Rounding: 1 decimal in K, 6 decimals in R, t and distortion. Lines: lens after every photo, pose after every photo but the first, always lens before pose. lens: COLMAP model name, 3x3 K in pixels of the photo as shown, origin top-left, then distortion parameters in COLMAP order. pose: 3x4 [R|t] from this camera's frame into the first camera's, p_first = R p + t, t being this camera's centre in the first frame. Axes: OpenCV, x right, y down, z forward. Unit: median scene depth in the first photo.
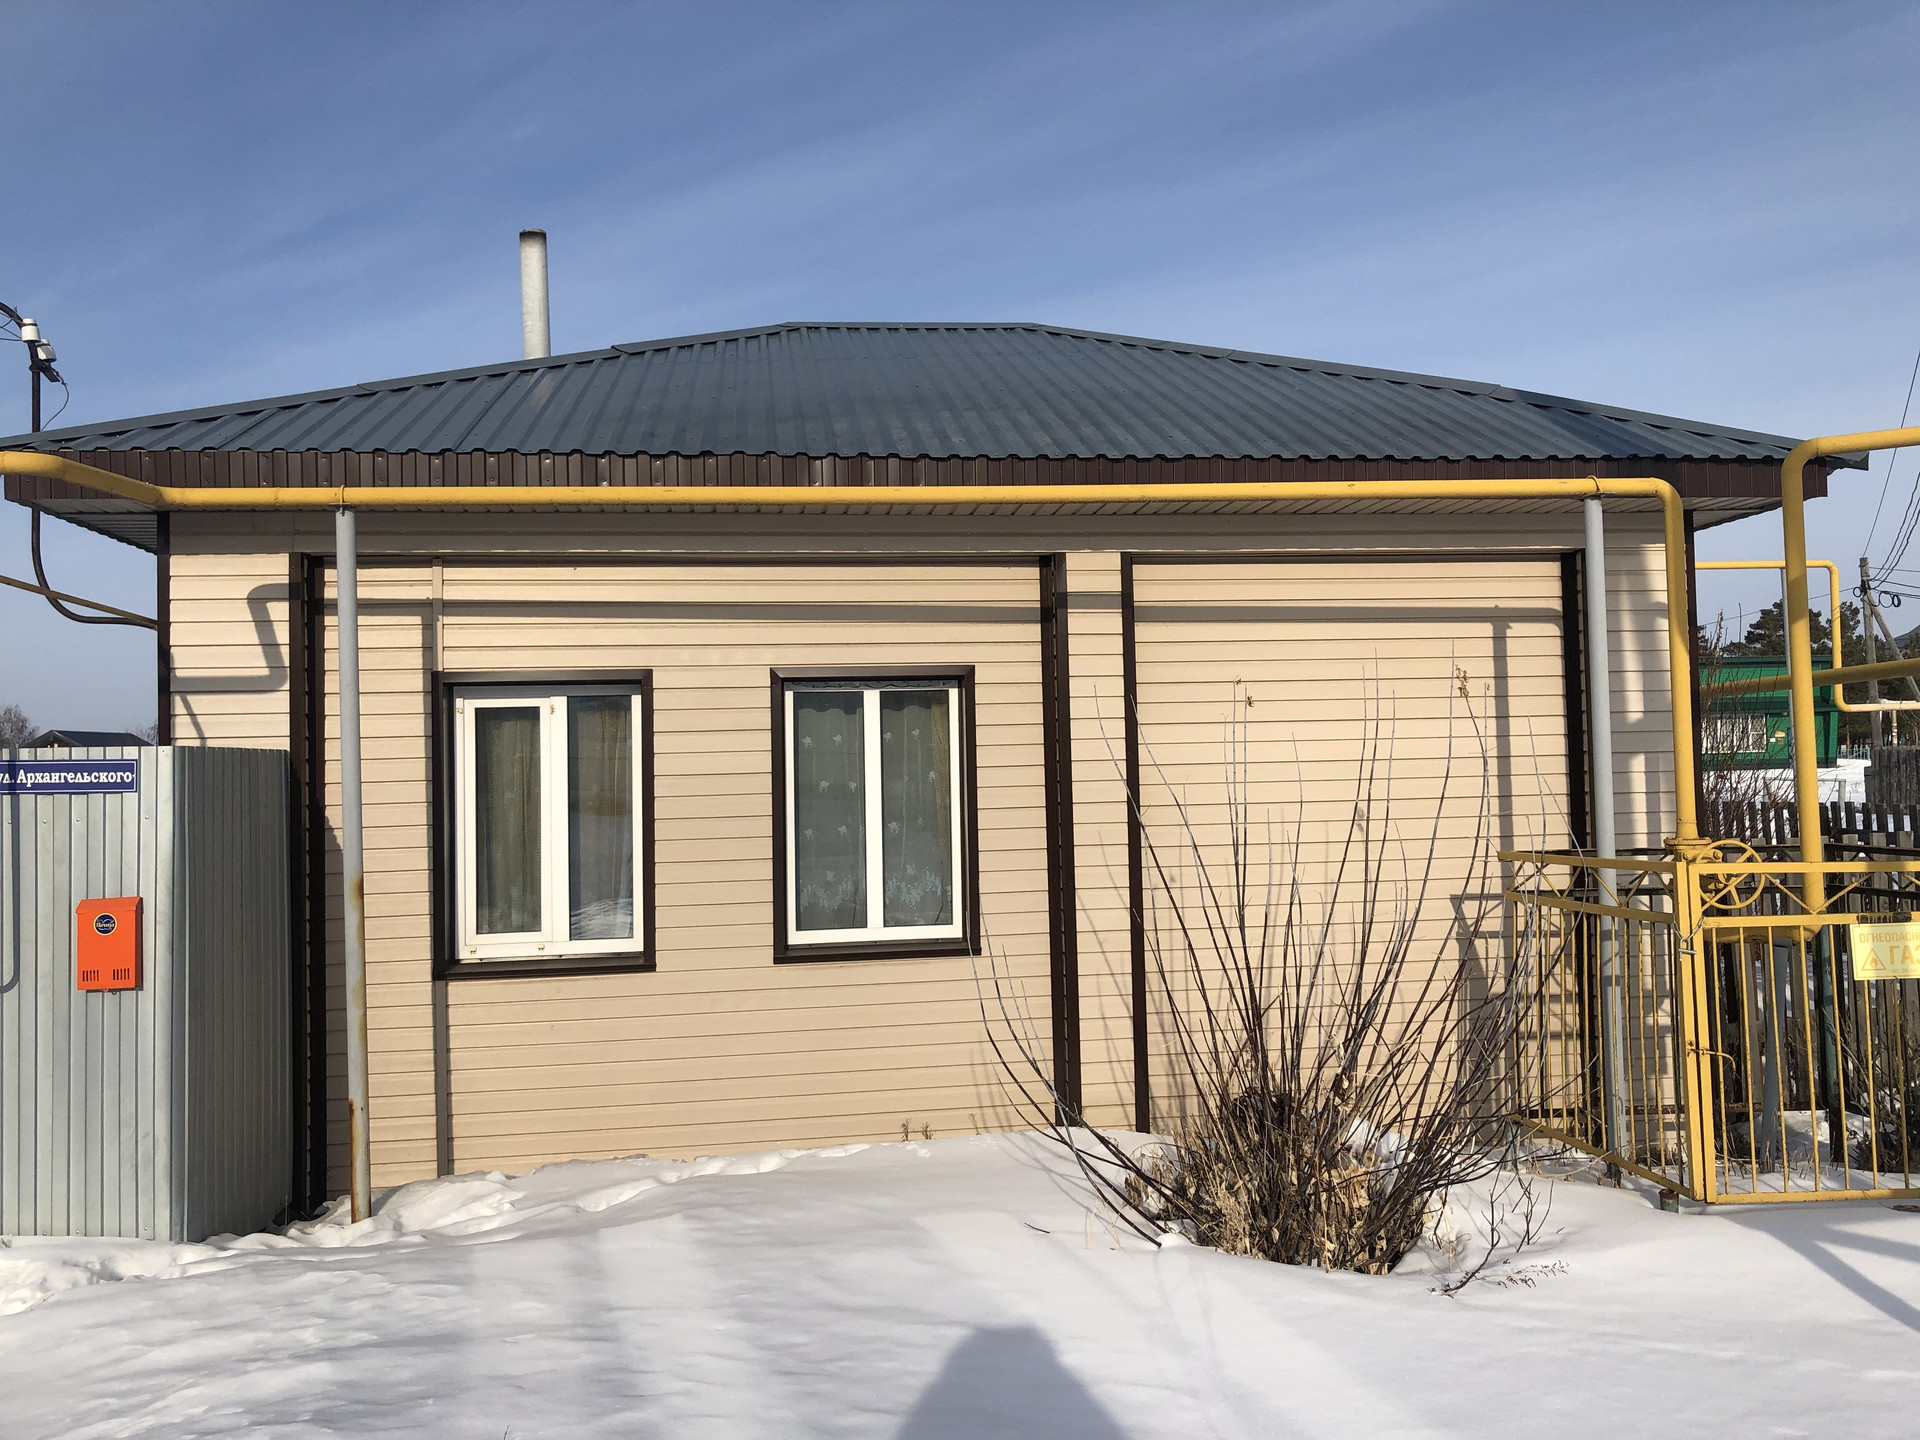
lens RADIAL K [[1710.1, 0, 960.0], [0, 1710.1, 720.0], [0, 0, 1]] dist [0.044634, -0.063035]
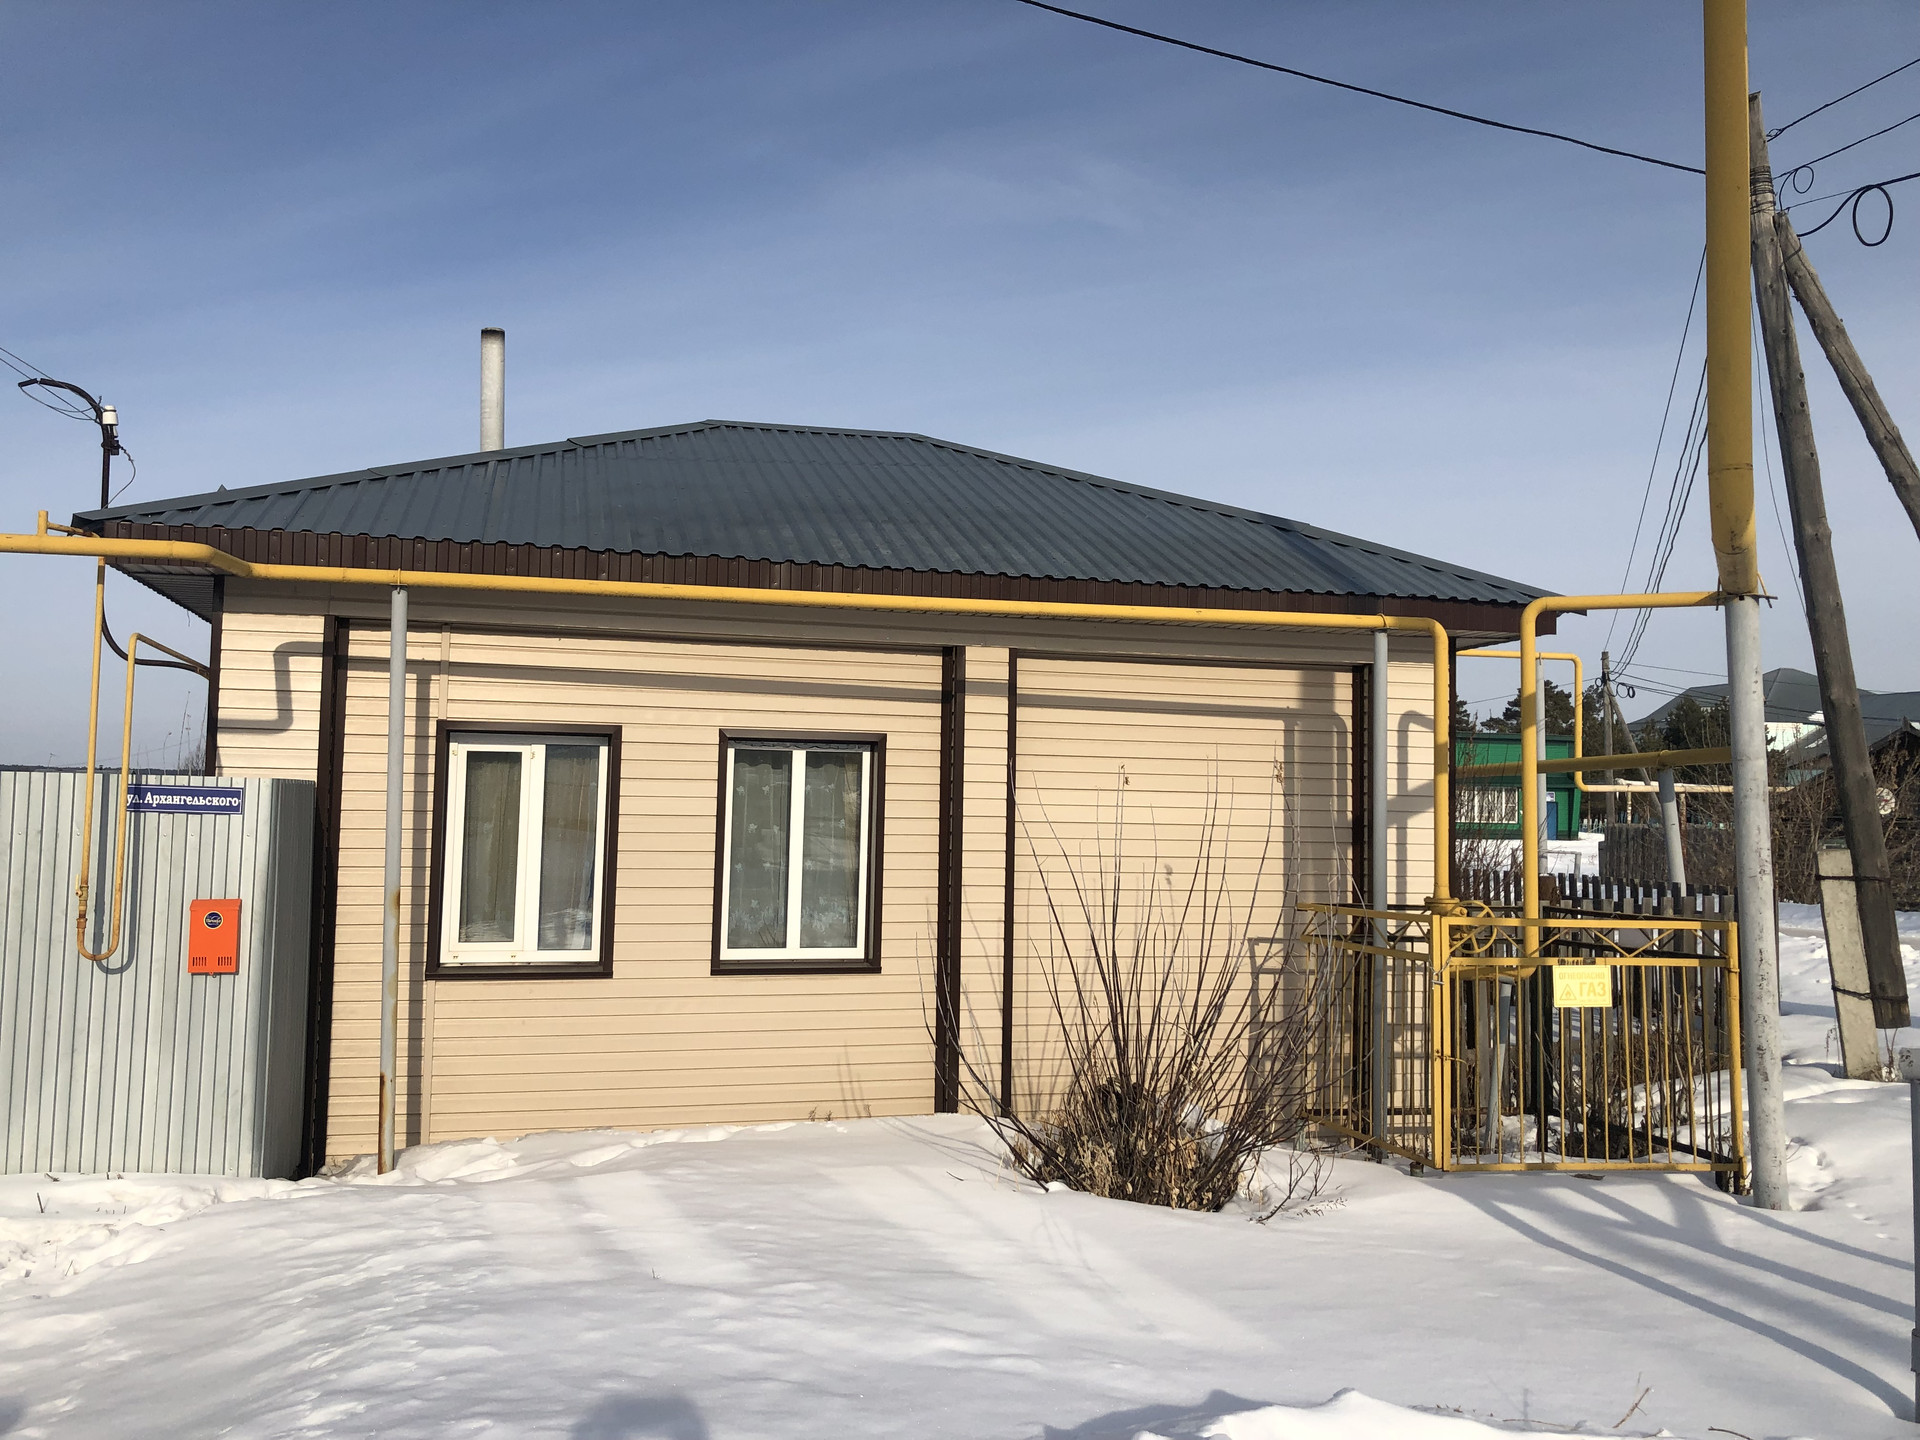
lens RADIAL K [[1663.2, 0, 960.0], [0, 1663.2, 720.0], [0, 0, 1]] dist [0.094177, -0.247729]
pose [[0.992147, 0.048733, 0.115194, -0.078590], [-0.045717, 0.998543, -0.028681, -0.010820], [-0.116424, 0.023189, 0.992929, -0.189255]]
